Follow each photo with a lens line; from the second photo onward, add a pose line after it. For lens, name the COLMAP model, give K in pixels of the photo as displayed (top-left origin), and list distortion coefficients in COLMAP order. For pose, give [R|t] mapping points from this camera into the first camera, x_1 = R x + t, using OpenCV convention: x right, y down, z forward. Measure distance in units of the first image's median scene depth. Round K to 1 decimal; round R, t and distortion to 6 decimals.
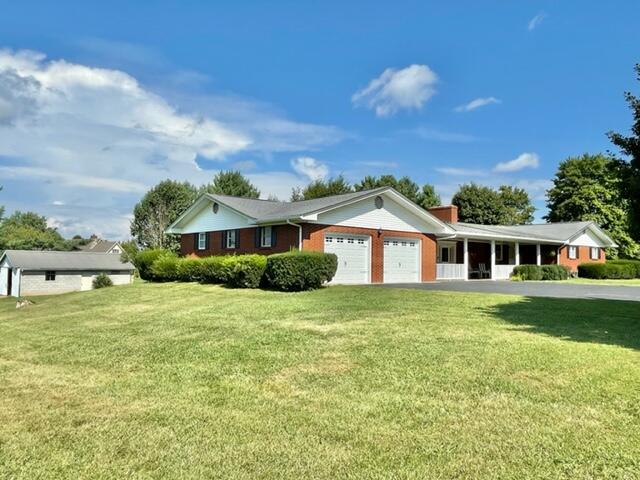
lens RADIAL K [[487.4, 0, 320.0], [0, 487.4, 240.0], [0, 0, 1]] dist [-0.001321, -0.003249]
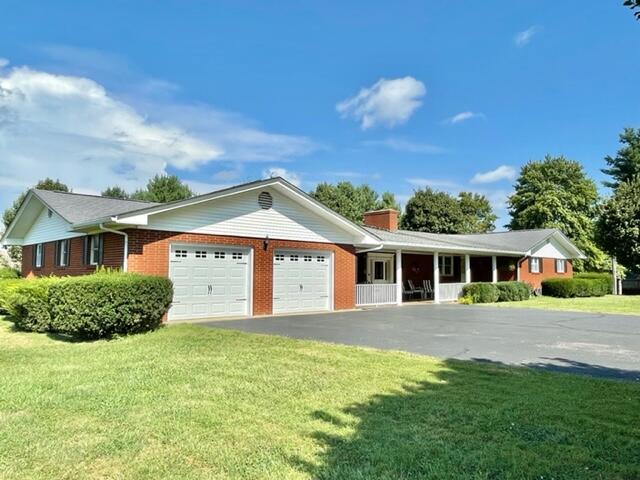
lens RADIAL K [[484.1, 0, 329.9], [0, 484.1, 226.7], [0, 0, 1]] dist [0.003578, 0.000467]
pose [[0.997437, -0.001910, 0.071519, 0.084111], [0.005440, 0.998774, -0.049206, -0.001983], [-0.071337, 0.049469, 0.996225, 0.150443]]
